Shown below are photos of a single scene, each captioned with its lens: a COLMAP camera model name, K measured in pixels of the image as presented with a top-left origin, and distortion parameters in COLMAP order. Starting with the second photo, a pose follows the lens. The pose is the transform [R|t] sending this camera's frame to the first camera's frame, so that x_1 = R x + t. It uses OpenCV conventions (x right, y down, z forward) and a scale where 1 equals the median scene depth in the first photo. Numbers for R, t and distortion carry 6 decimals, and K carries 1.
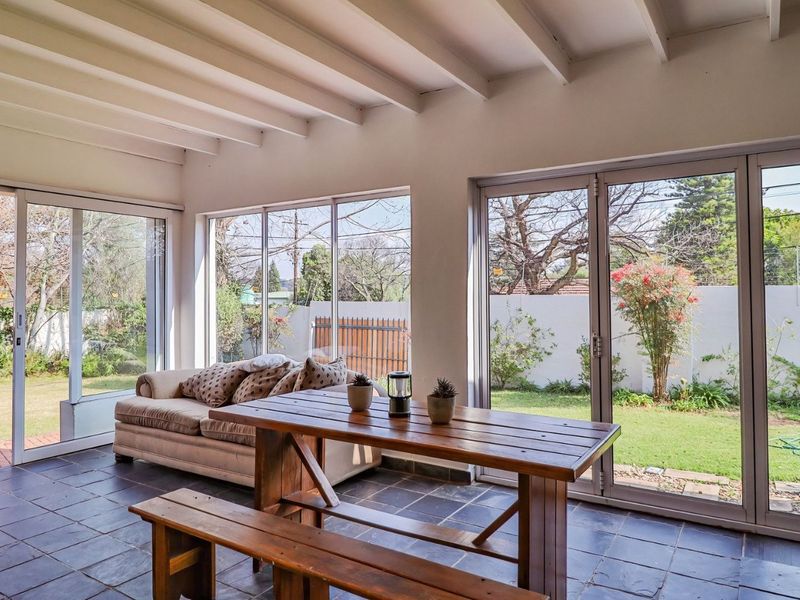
lens RADIAL K [[554.3, 0, 398.2], [0, 554.3, 289.0], [0, 0, 1]] dist [-0.002490, -0.001403]
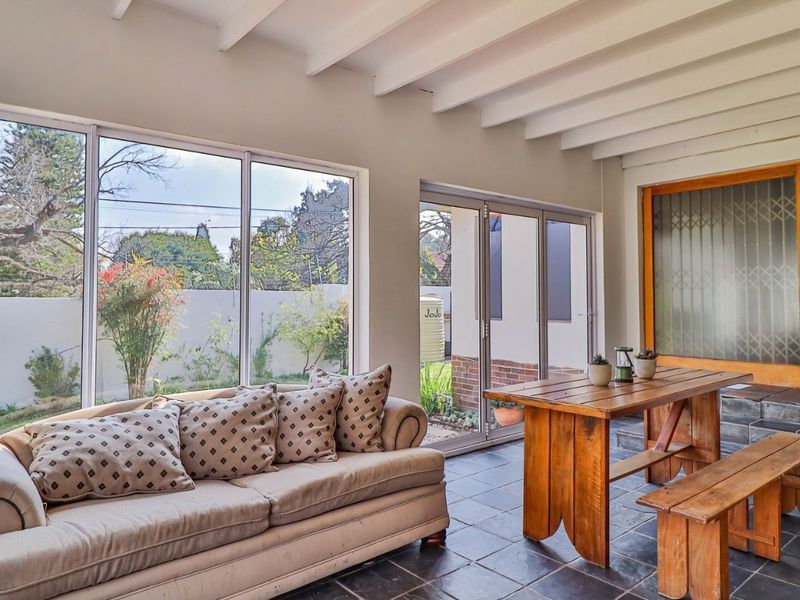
lens RADIAL K [[554.3, 0, 398.2], [0, 554.3, 289.0], [0, 0, 1]] dist [-0.002490, -0.001403]
pose [[0.287683, 0.024020, 0.957424, -0.773444], [-0.012174, 0.999696, -0.021422, 0.025744], [-0.957648, -0.005493, 0.287888, 0.630229]]
